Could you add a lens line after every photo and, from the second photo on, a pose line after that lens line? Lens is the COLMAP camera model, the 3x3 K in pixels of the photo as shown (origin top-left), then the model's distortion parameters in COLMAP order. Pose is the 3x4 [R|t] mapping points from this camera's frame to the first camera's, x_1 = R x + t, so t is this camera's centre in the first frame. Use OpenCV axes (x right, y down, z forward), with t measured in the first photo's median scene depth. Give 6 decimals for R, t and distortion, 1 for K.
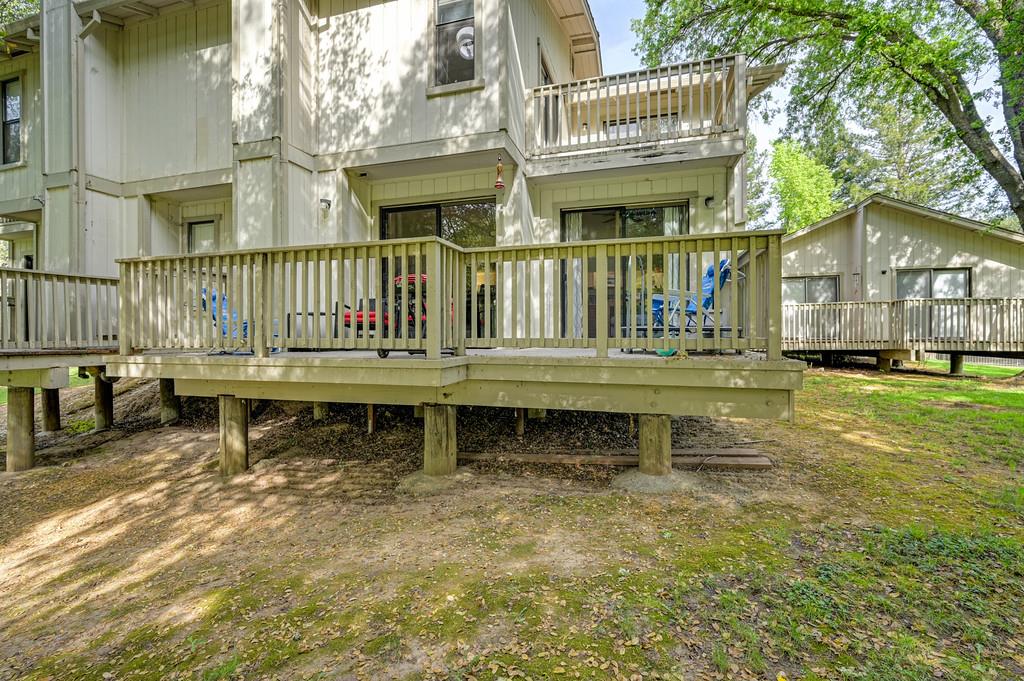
lens RADIAL K [[454.1, 0, 508.5], [0, 454.1, 334.3], [0, 0, 1]] dist [-0.018483, 0.000344]
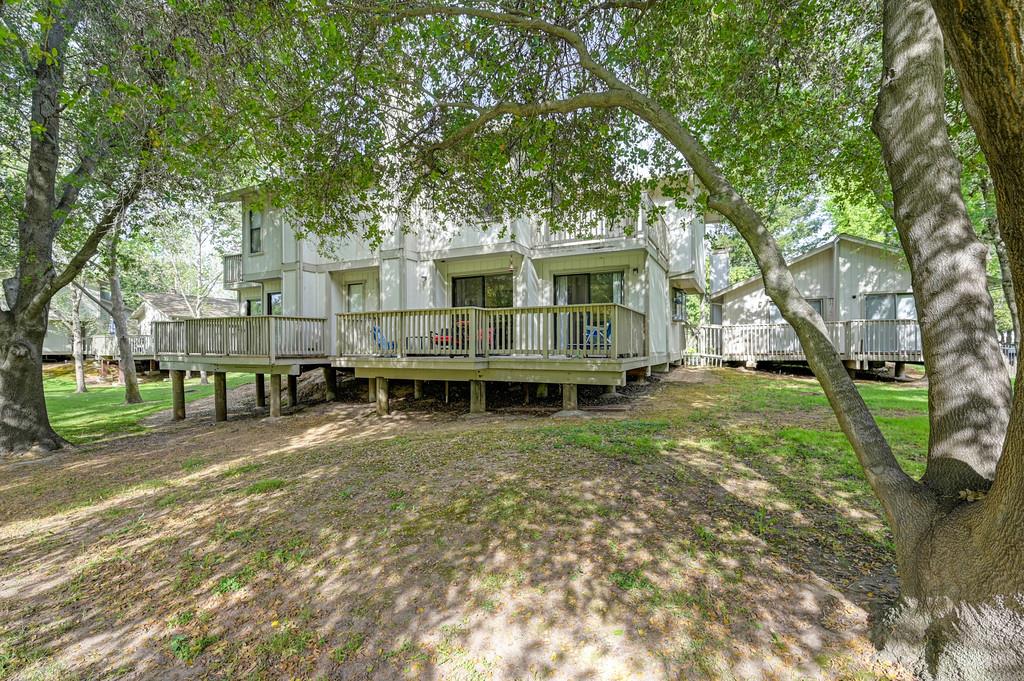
lens RADIAL K [[469.9, 0, 513.1], [0, 469.9, 347.1], [0, 0, 1]] dist [0.000837, -0.000001]
pose [[0.986517, 0.001136, -0.163654, 0.297765], [-0.000664, 0.999995, 0.002937, -0.006952], [0.163656, -0.002788, 0.986514, -0.914780]]
